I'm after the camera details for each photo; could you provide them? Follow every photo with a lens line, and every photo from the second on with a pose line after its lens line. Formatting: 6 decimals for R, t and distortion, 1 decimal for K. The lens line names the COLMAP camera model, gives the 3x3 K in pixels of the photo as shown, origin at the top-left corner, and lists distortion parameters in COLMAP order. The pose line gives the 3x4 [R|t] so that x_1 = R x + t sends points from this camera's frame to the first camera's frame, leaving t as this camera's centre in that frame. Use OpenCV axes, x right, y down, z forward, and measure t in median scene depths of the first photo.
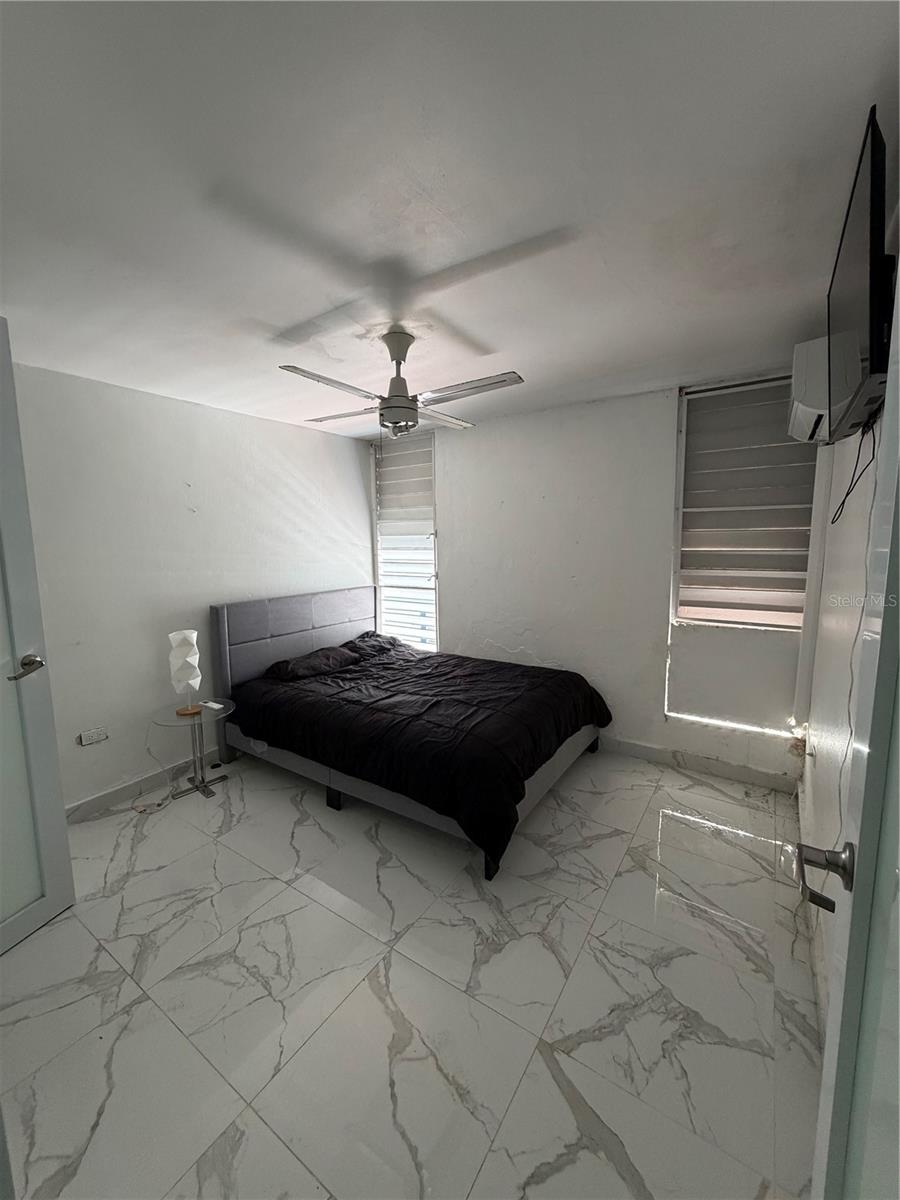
lens RADIAL K [[476.8, 0, 448.4], [0, 476.8, 595.4], [0, 0, 1]] dist [0.000315, 0.000385]
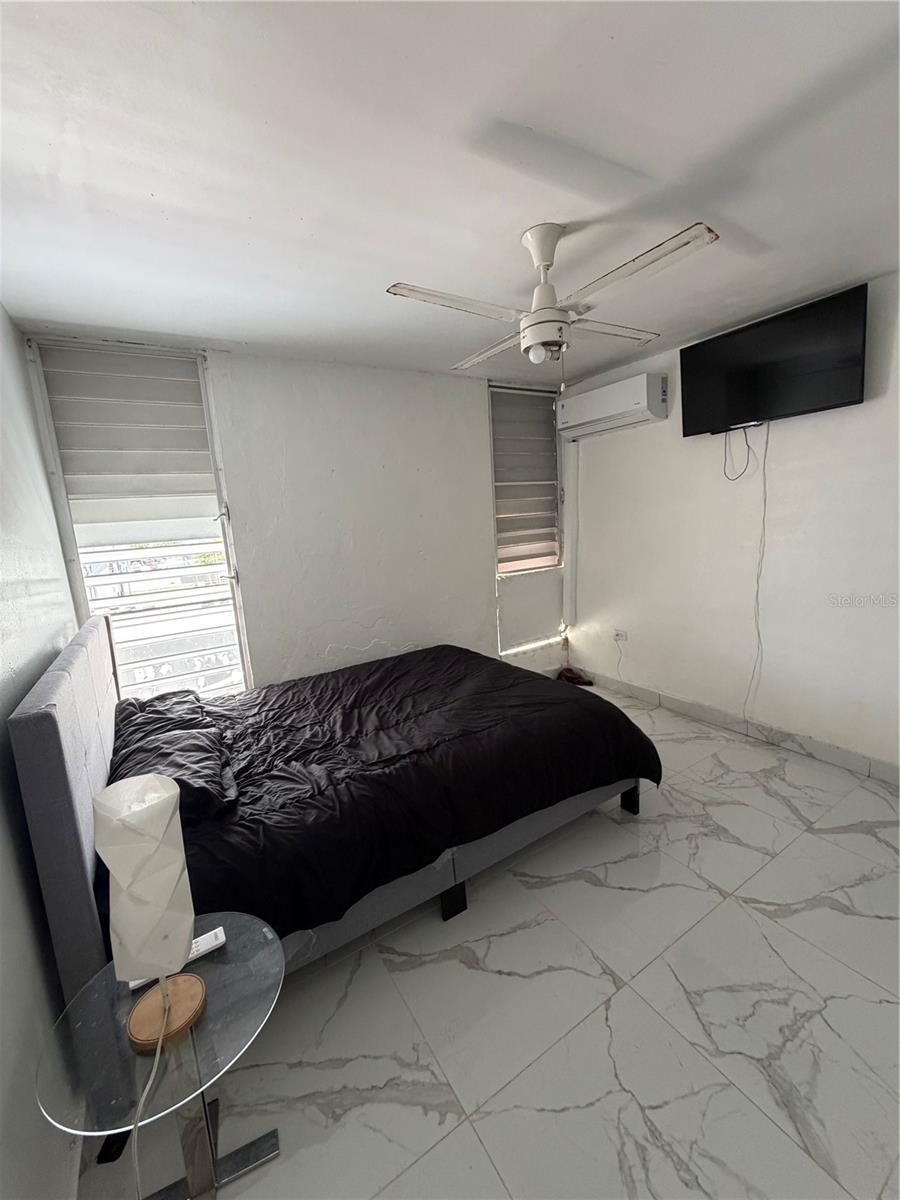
lens RADIAL K [[476.8, 0, 446.3], [0, 476.8, 598.8], [0, 0, 1]] dist [0.000315, 0.000385]
pose [[0.410233, -0.172303, 0.895556, -0.753575], [0.171932, 0.978993, 0.109598, -0.051777], [-0.895627, 0.109014, 0.431240, 0.676827]]
